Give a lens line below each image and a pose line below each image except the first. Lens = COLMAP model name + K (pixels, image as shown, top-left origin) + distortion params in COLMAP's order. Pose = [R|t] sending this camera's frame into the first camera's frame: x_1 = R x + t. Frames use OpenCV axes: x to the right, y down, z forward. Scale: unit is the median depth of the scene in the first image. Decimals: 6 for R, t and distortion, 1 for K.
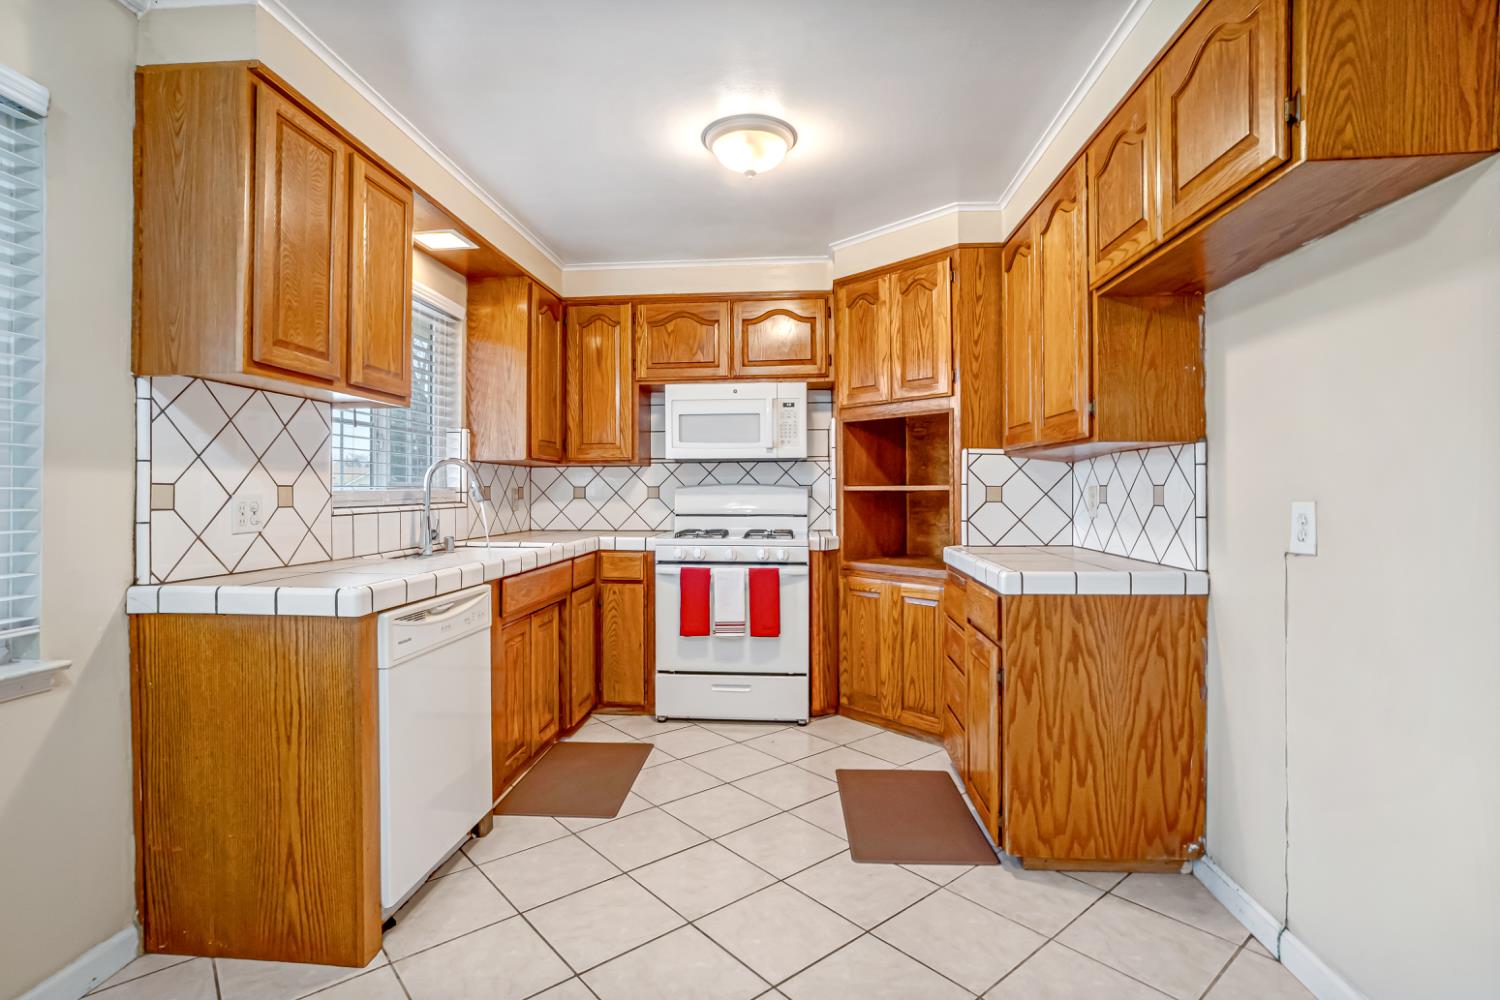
lens RADIAL K [[736.1, 0, 746.5], [0, 736.1, 486.4], [0, 0, 1]] dist [-0.018525, 0.000851]
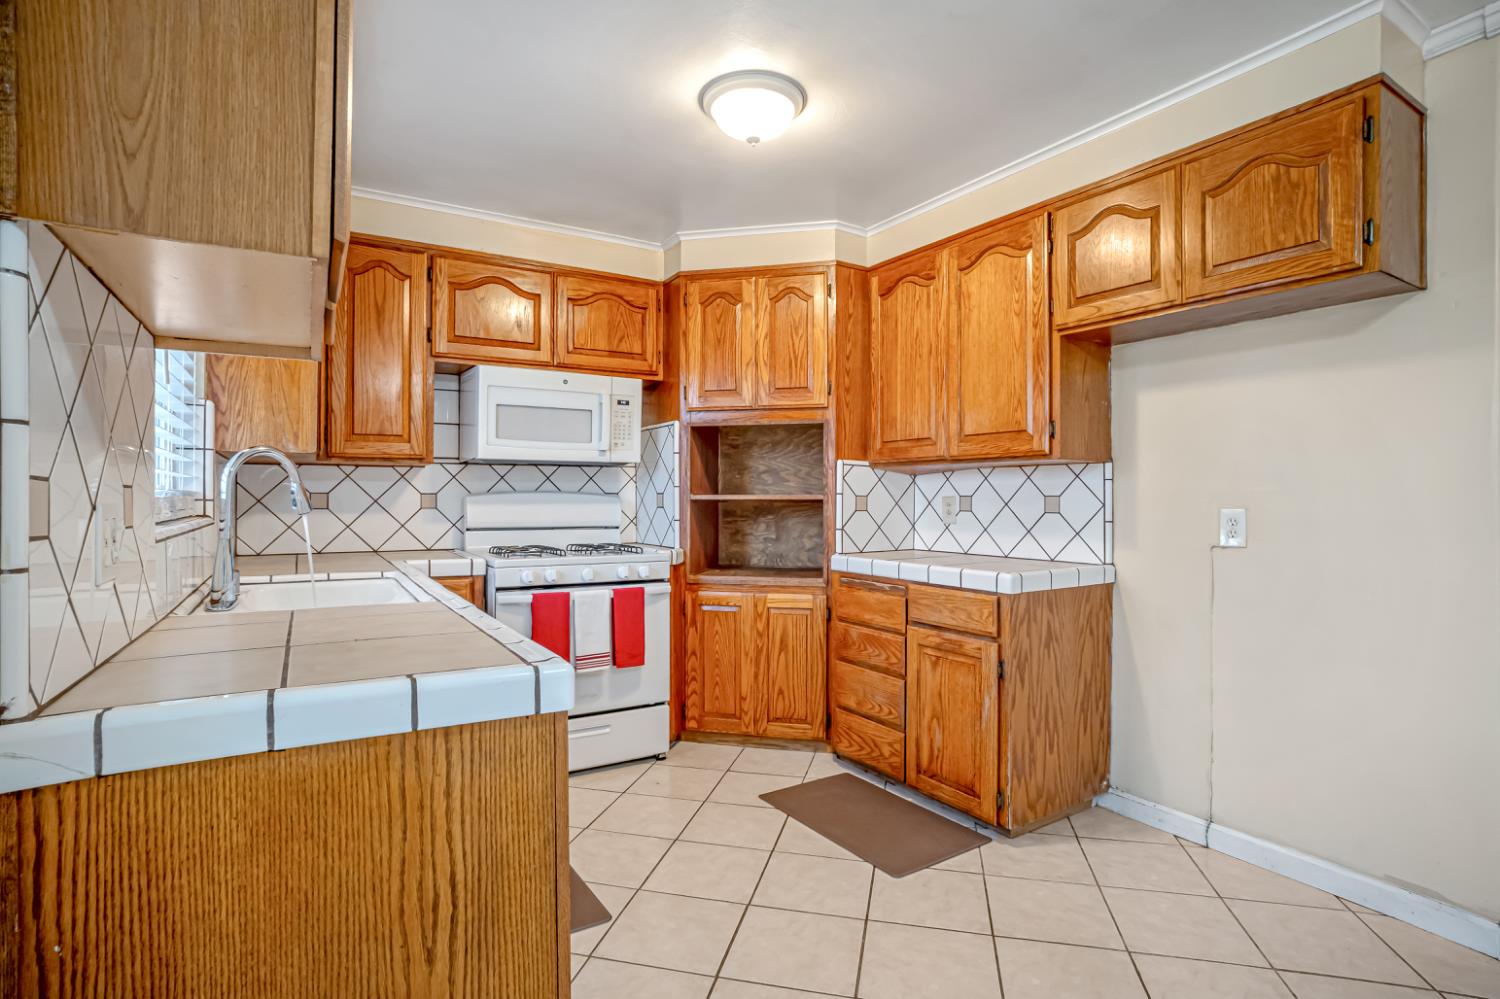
lens RADIAL K [[737.0, 0, 750.0], [0, 737.0, 499.5], [0, 0, 1]] dist [-0.058040, 0.025352]
pose [[0.805631, 0.003655, 0.592406, -0.419078], [-0.006444, 0.999976, 0.002593, 0.003136], [-0.592382, -0.005906, 0.805635, 0.240084]]
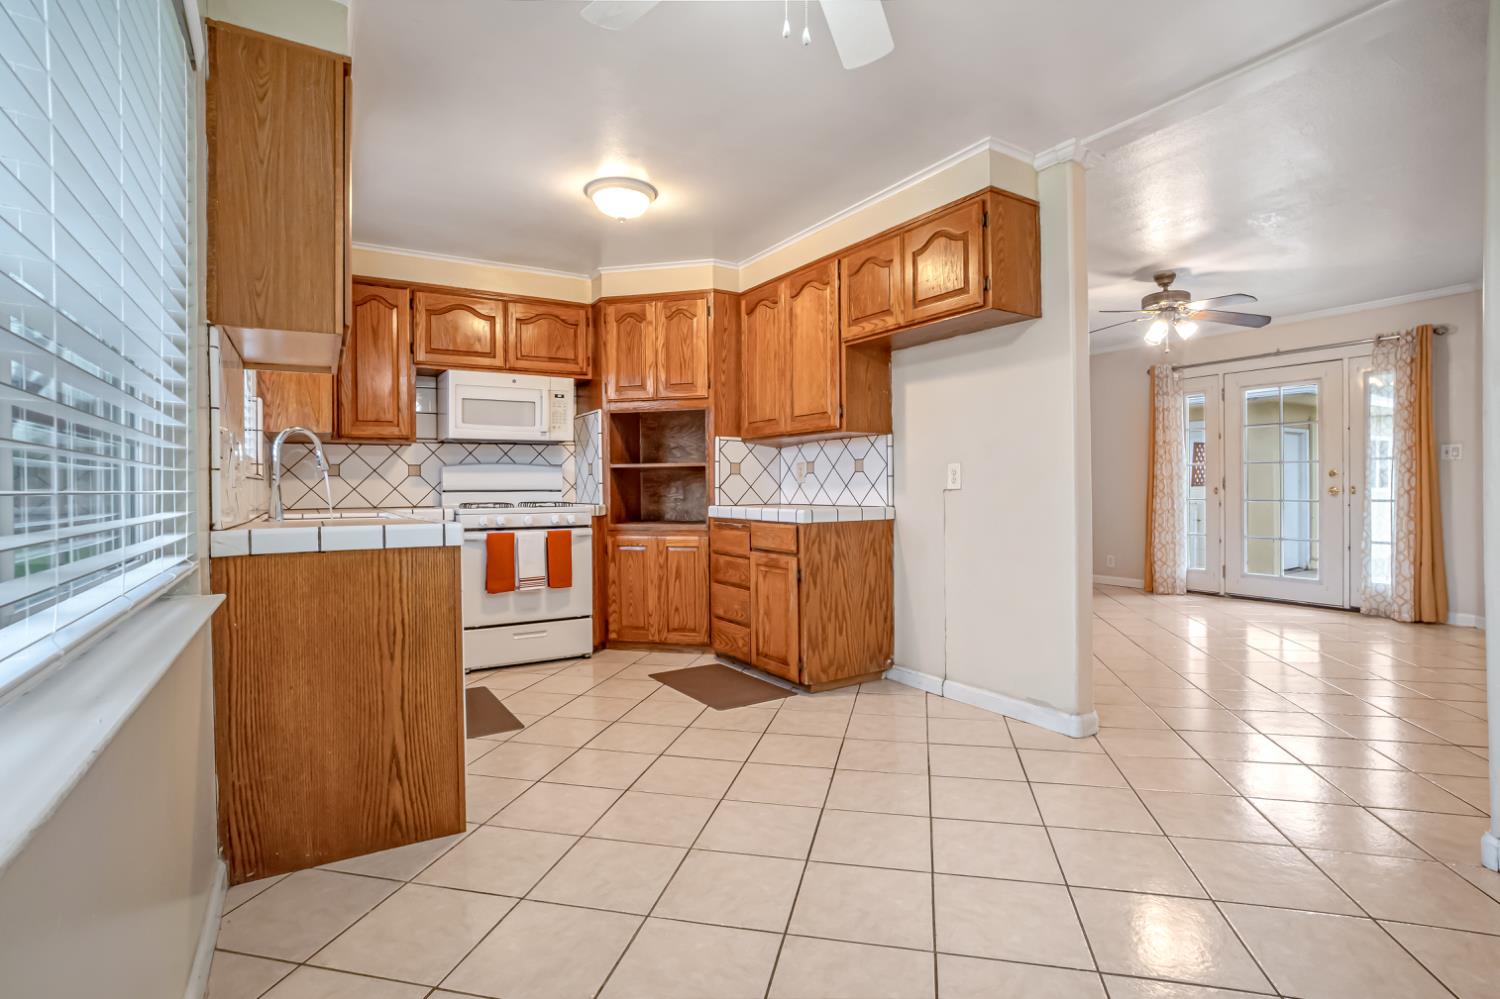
lens RADIAL K [[717.3, 0, 750.4], [0, 717.3, 489.9], [0, 0, 1]] dist [-0.041503, 0.015472]
pose [[0.803931, -0.006608, 0.594686, -0.466367], [0.004296, 0.999977, 0.005304, 0.044052], [-0.594707, -0.001709, 0.803941, -0.136127]]
